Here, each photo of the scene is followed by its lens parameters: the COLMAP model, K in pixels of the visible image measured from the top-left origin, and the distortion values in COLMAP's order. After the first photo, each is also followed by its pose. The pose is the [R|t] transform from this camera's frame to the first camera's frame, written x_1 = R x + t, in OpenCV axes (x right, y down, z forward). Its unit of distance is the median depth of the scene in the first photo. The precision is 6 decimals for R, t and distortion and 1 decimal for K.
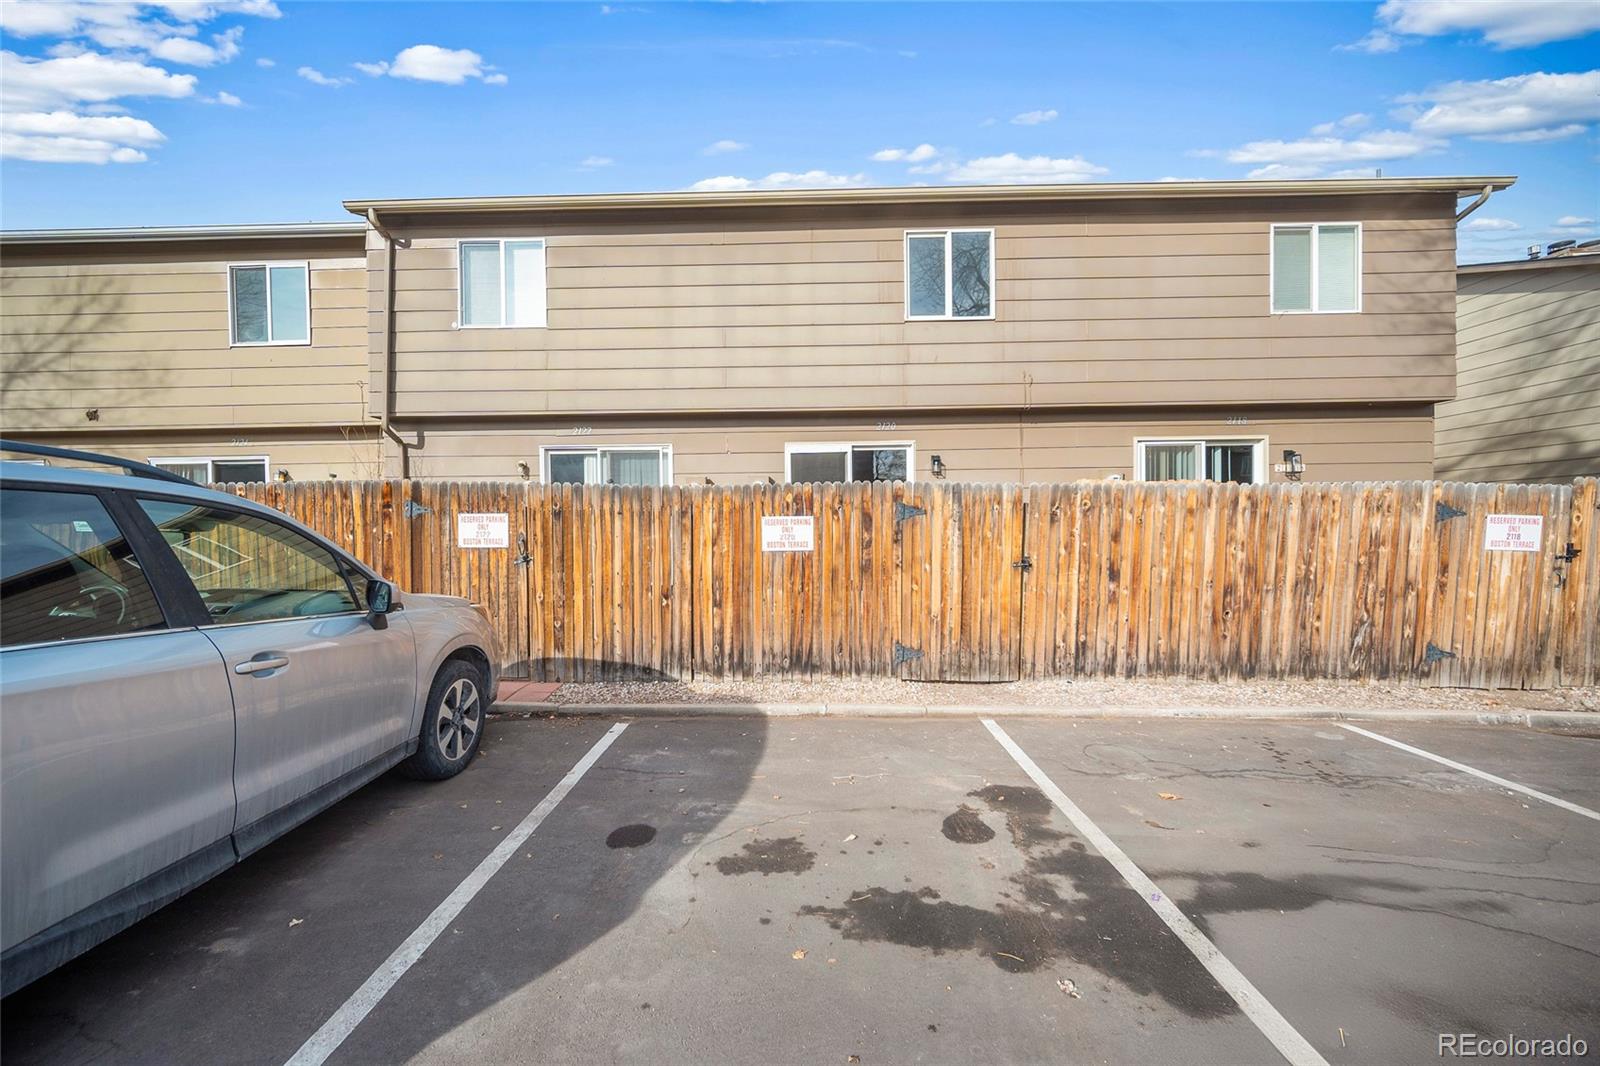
lens RADIAL K [[624.4, 0, 789.2], [0, 624.4, 539.0], [0, 0, 1]] dist [-0.001641, -0.000898]
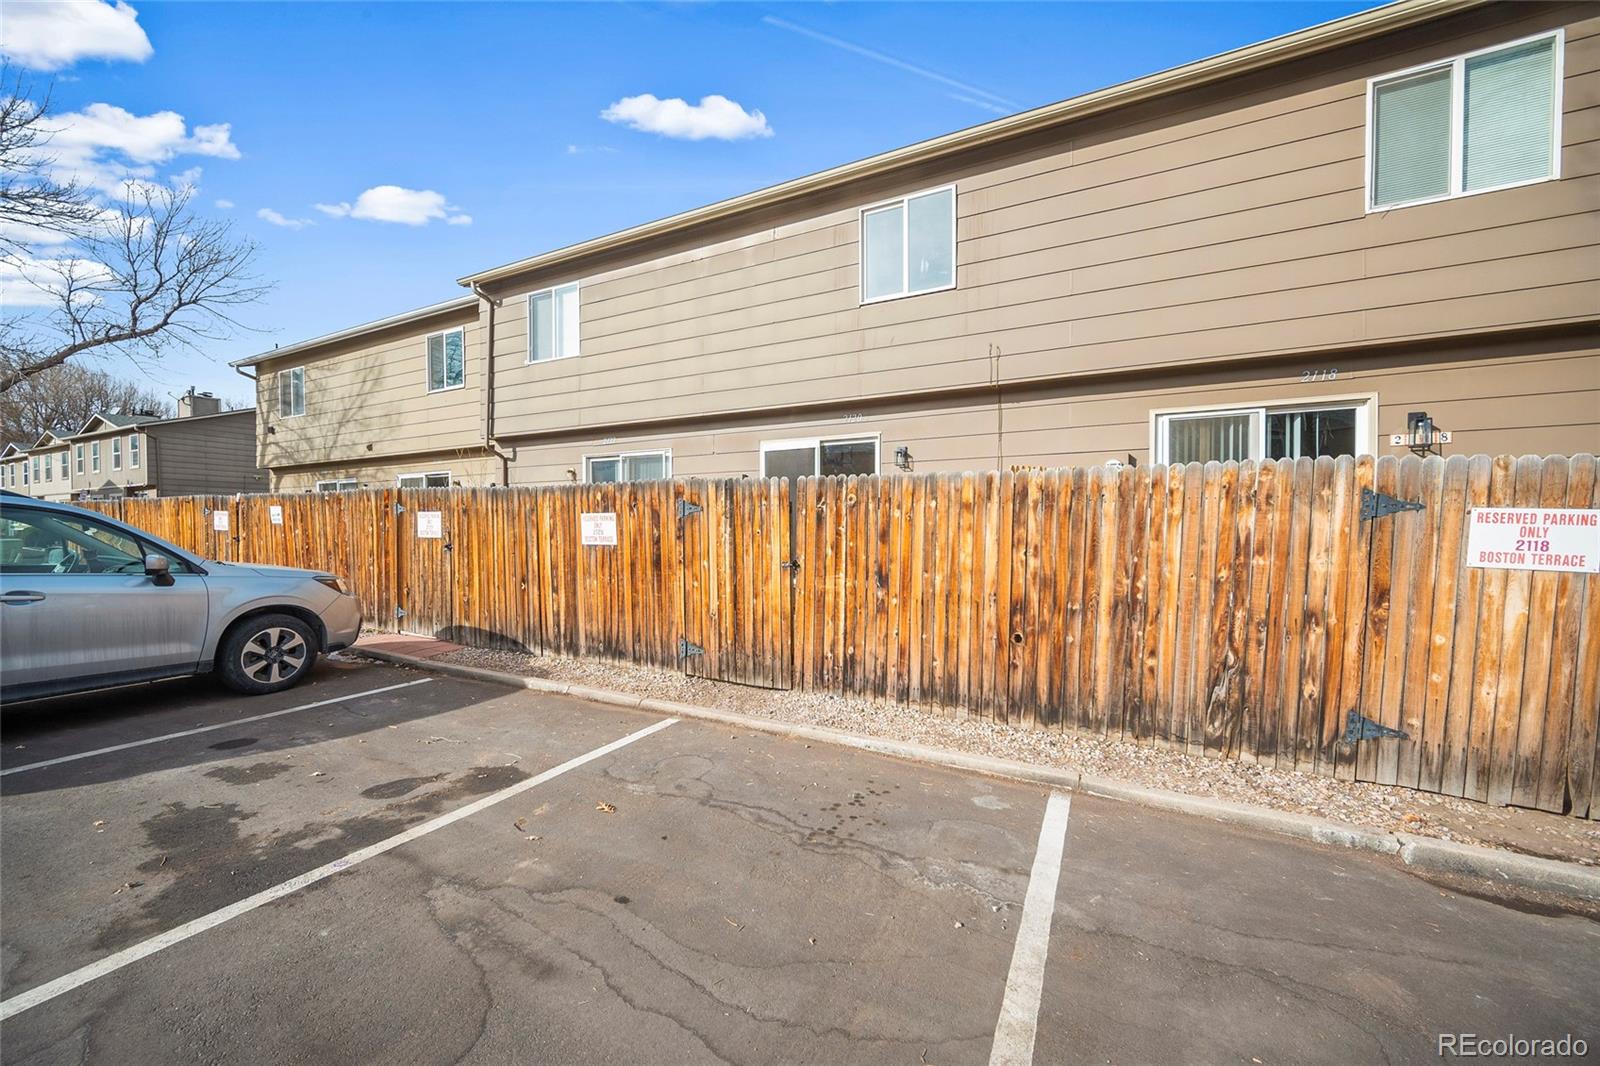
lens RADIAL K [[624.4, 0, 789.2], [0, 624.4, 539.0], [0, 0, 1]] dist [-0.001641, -0.000898]
pose [[0.893256, 0.016449, -0.449248, 0.788257], [-0.014581, 0.999865, 0.007618, -0.004457], [0.449313, -0.000255, 0.893375, 0.170904]]
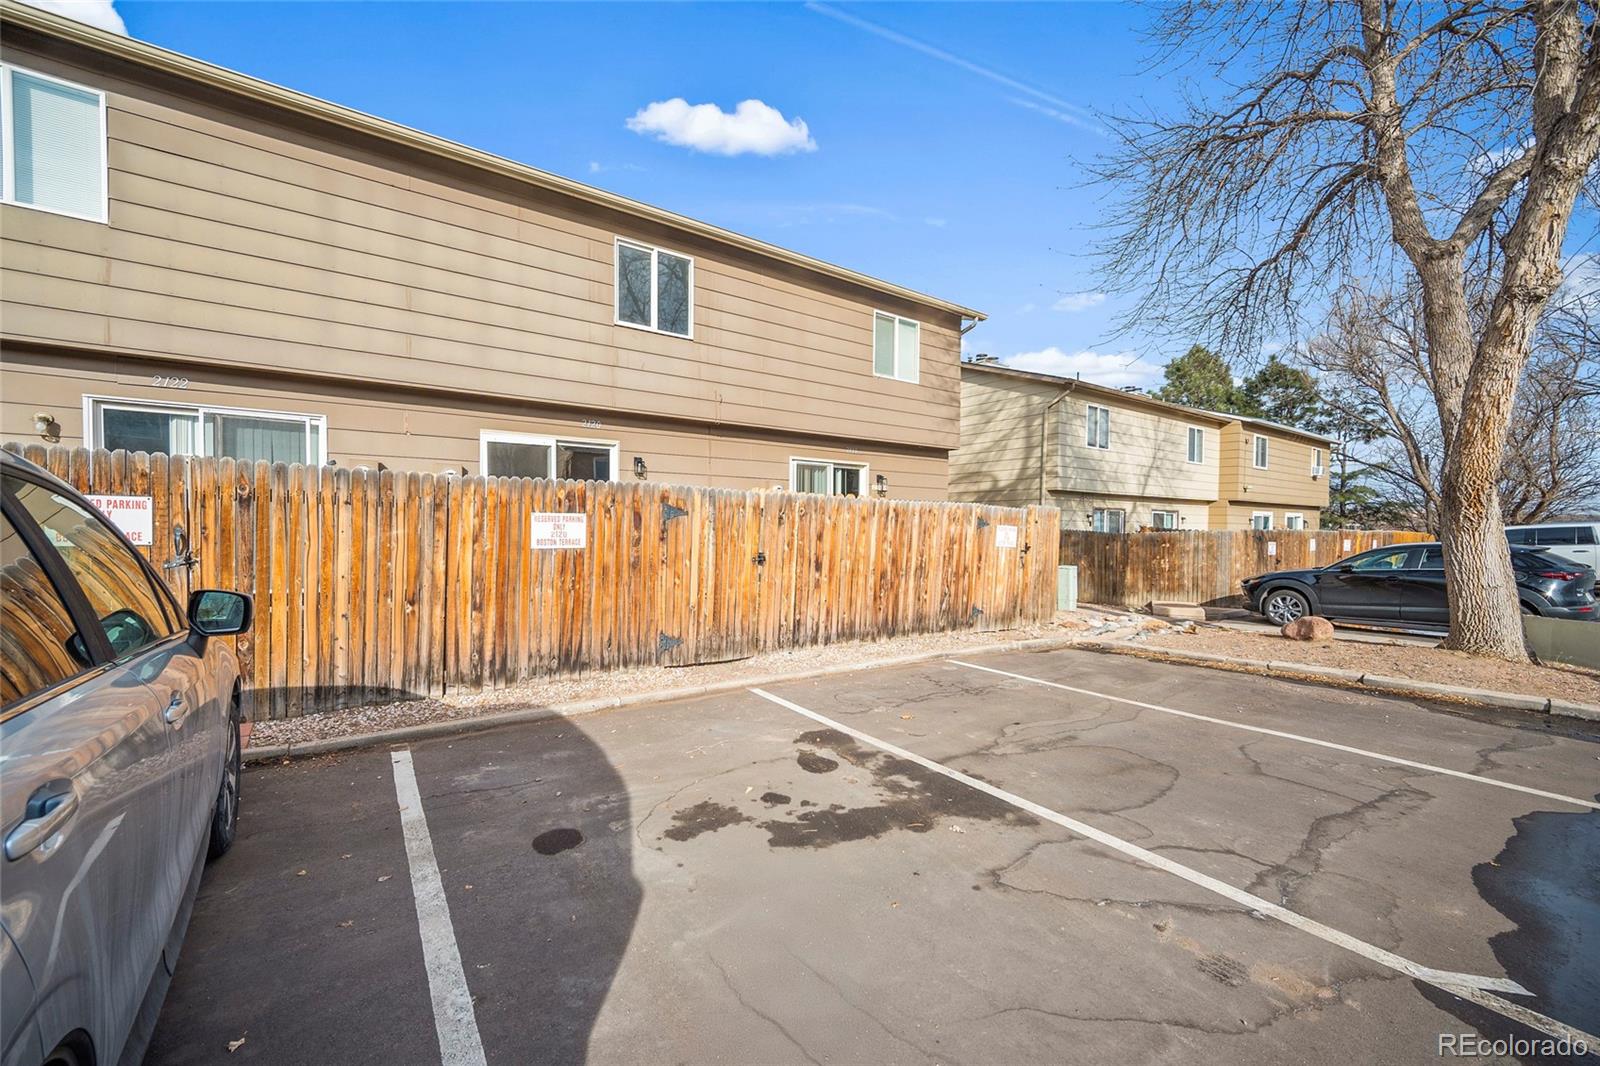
lens RADIAL K [[624.4, 0, 789.2], [0, 624.4, 539.0], [0, 0, 1]] dist [-0.001641, -0.000898]
pose [[0.803819, 0.005836, 0.594845, -0.293619], [-0.008945, 0.999957, 0.002277, -0.001292], [-0.594807, -0.007151, 0.803837, 0.000776]]
